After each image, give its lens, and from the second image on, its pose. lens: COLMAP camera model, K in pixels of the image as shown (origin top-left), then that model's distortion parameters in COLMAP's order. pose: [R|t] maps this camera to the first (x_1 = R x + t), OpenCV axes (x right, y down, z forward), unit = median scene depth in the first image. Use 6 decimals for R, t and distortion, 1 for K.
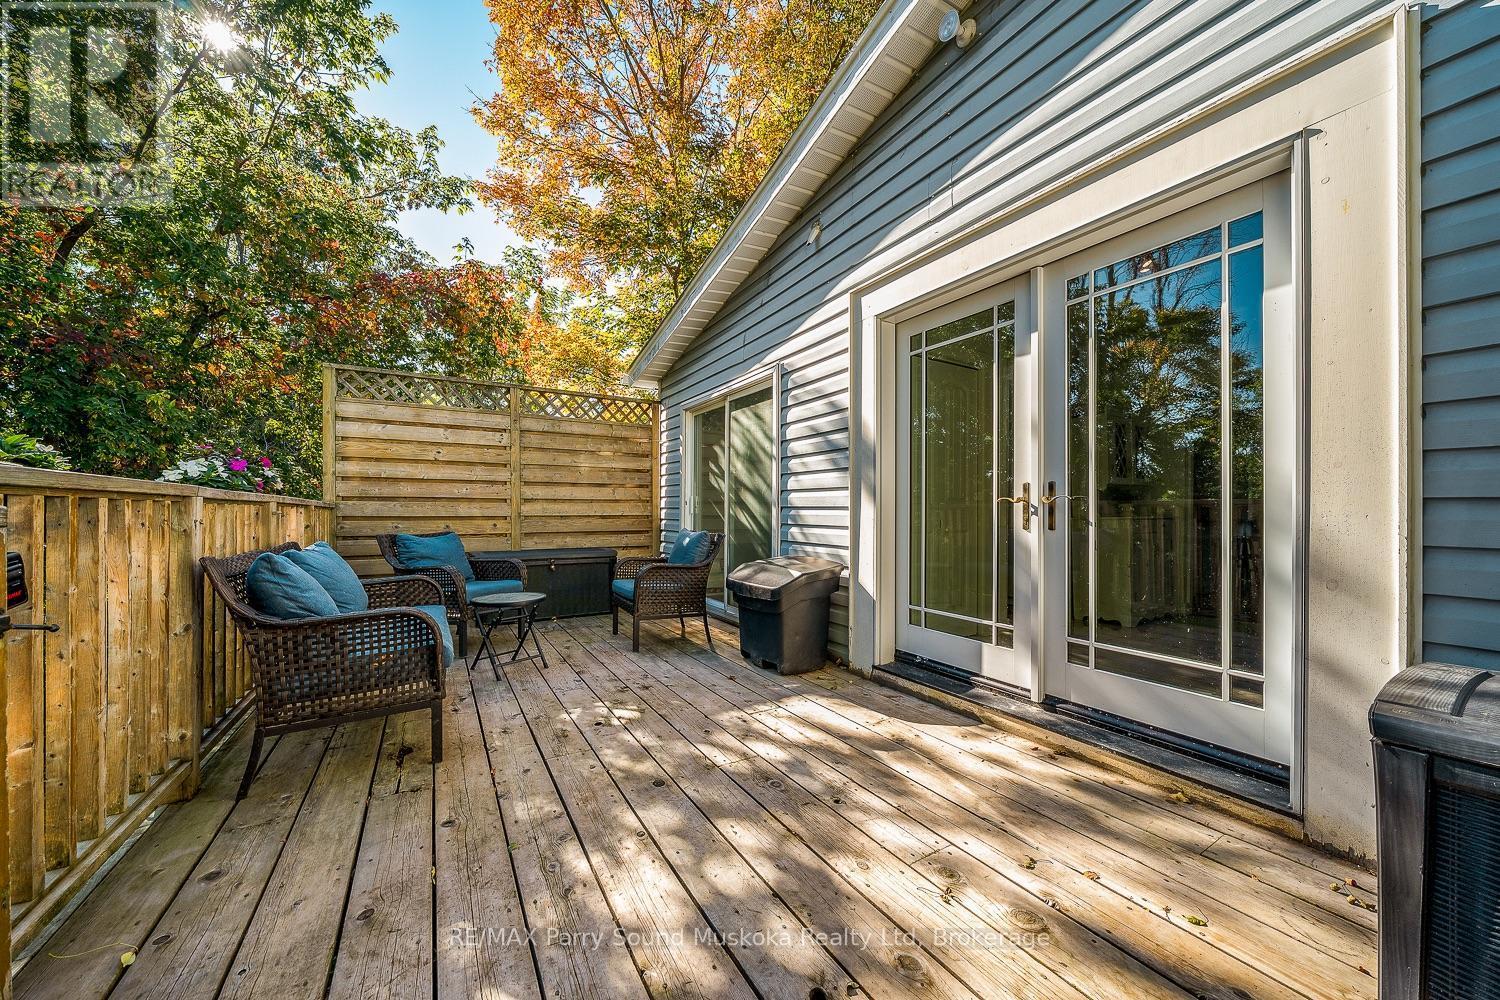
lens RADIAL K [[536.2, 0, 760.7], [0, 536.2, 522.0], [0, 0, 1]] dist [-0.000992, -0.000080]
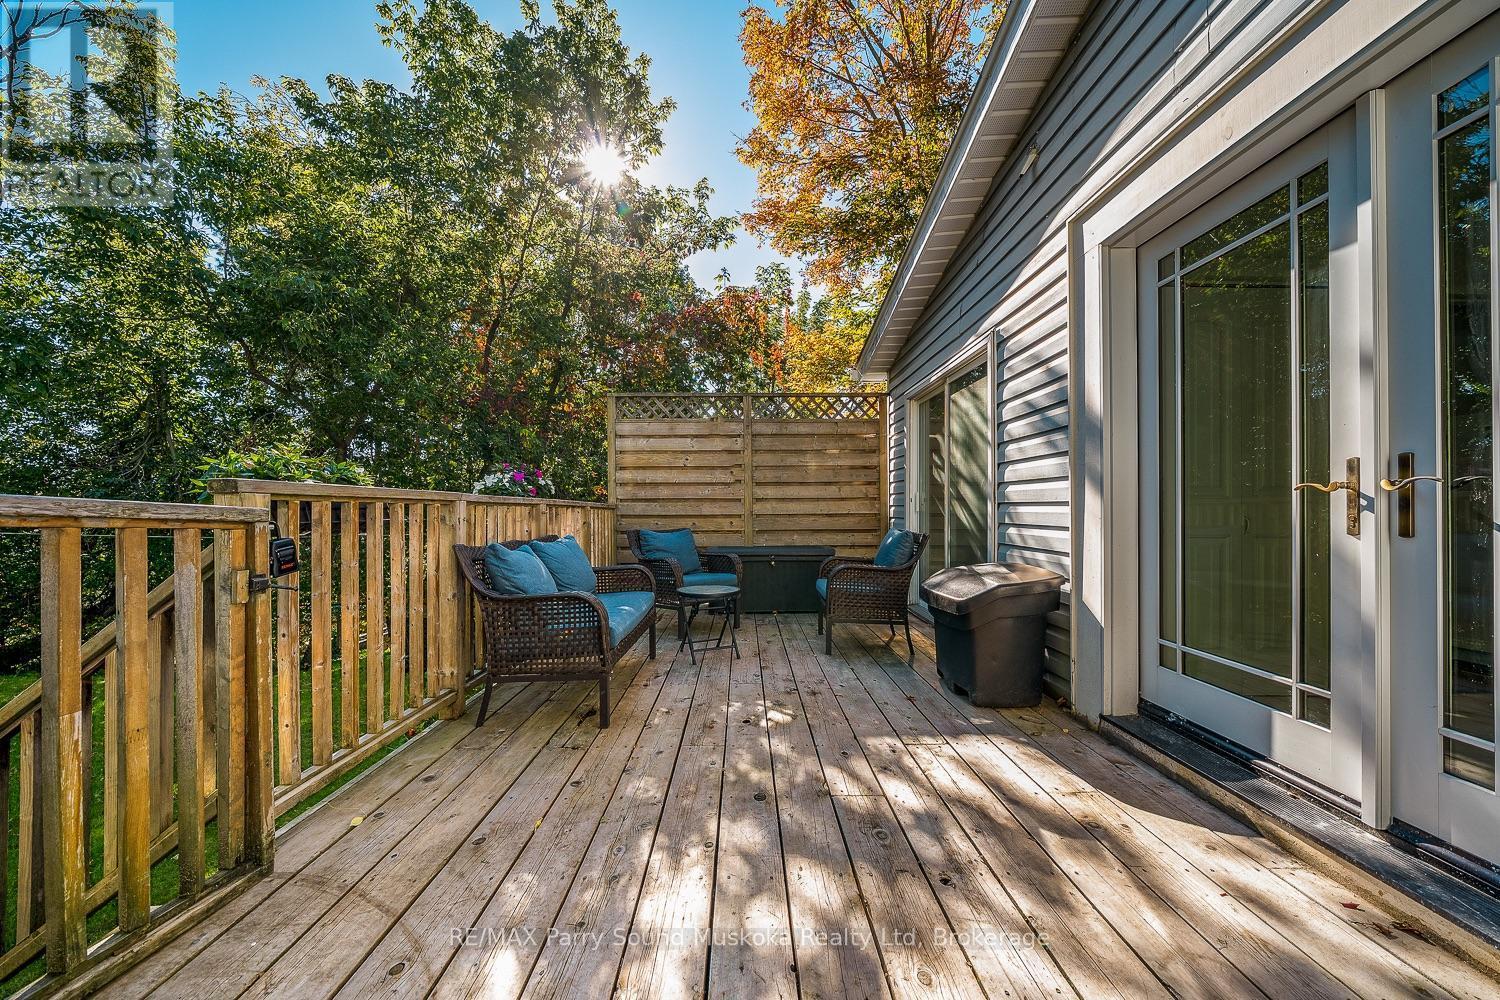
lens RADIAL K [[543.1, 0, 752.7], [0, 543.1, 519.1], [0, 0, 1]] dist [-0.000481, -0.000430]
pose [[0.860233, 0.002403, -0.509896, 0.171705], [-0.003716, 0.999992, -0.001556, -0.000467], [0.509888, 0.003233, 0.860235, 0.101012]]
